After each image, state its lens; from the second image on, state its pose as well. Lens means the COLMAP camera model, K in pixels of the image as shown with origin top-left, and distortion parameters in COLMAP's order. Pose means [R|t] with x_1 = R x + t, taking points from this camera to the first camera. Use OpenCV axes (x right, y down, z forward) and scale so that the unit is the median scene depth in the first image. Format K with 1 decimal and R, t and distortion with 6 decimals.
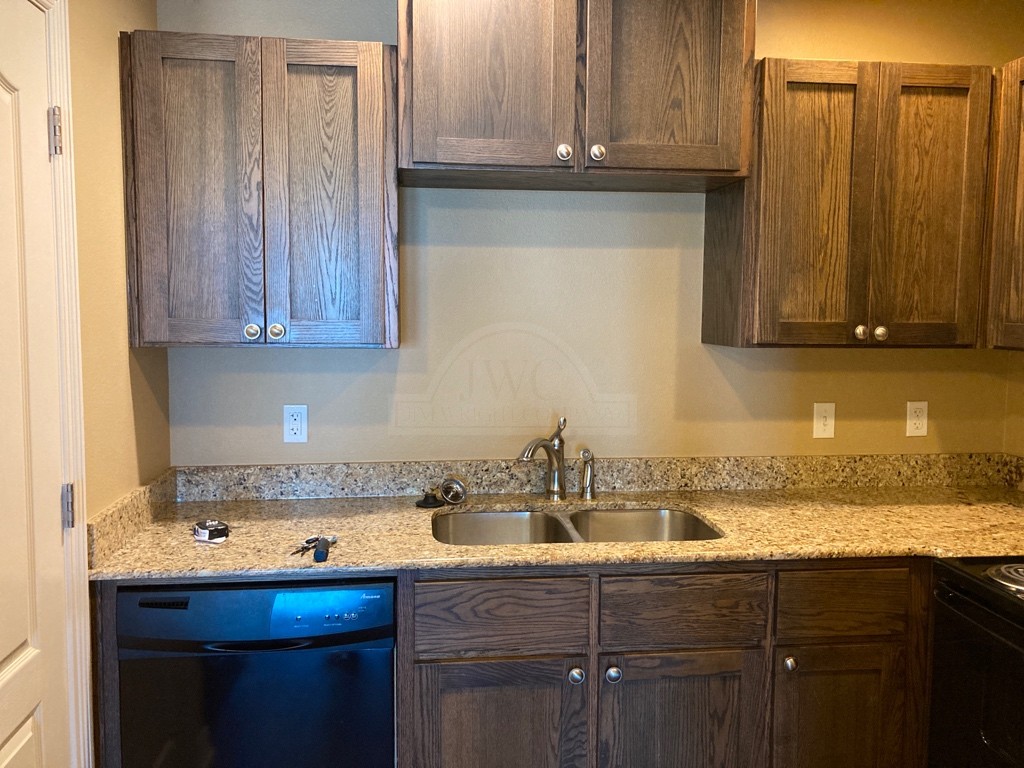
lens RADIAL K [[852.8, 0, 512.1], [0, 852.8, 382.8], [0, 0, 1]] dist [0.017867, 0.009995]
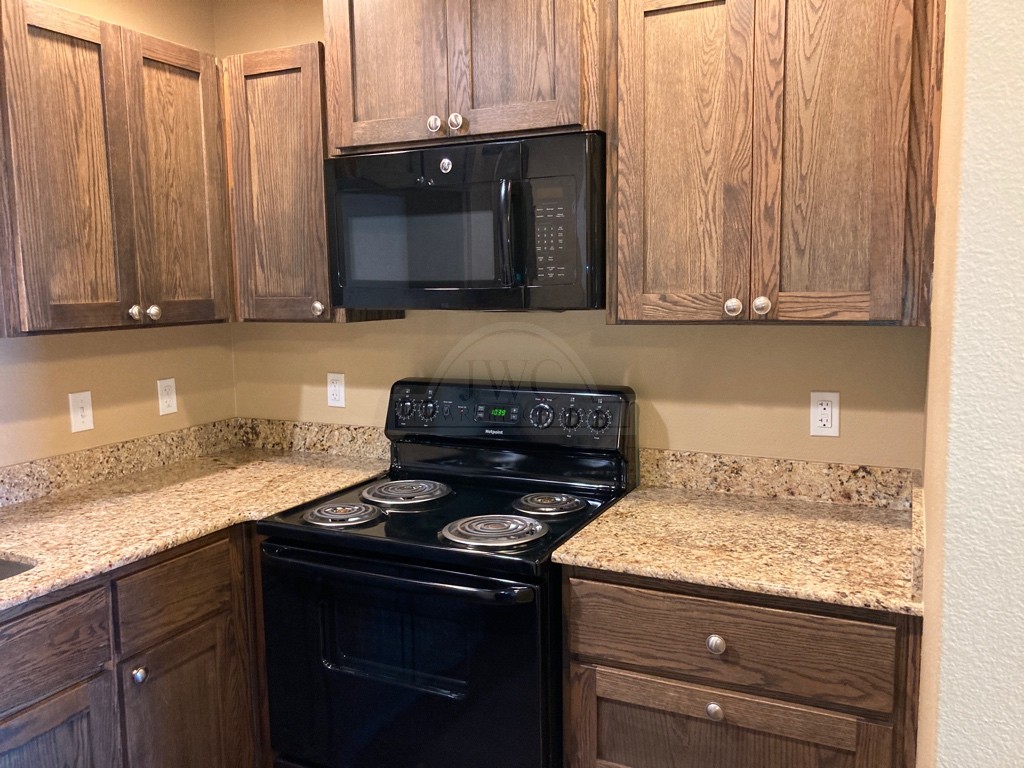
lens RADIAL K [[852.8, 0, 513.4], [0, 852.8, 382.1], [0, 0, 1]] dist [0.017867, 0.009995]
pose [[0.536451, -0.117968, 0.835646, -0.175221], [0.099212, 0.992131, 0.076369, -0.013222], [-0.838079, 0.041937, 0.543934, 0.134857]]
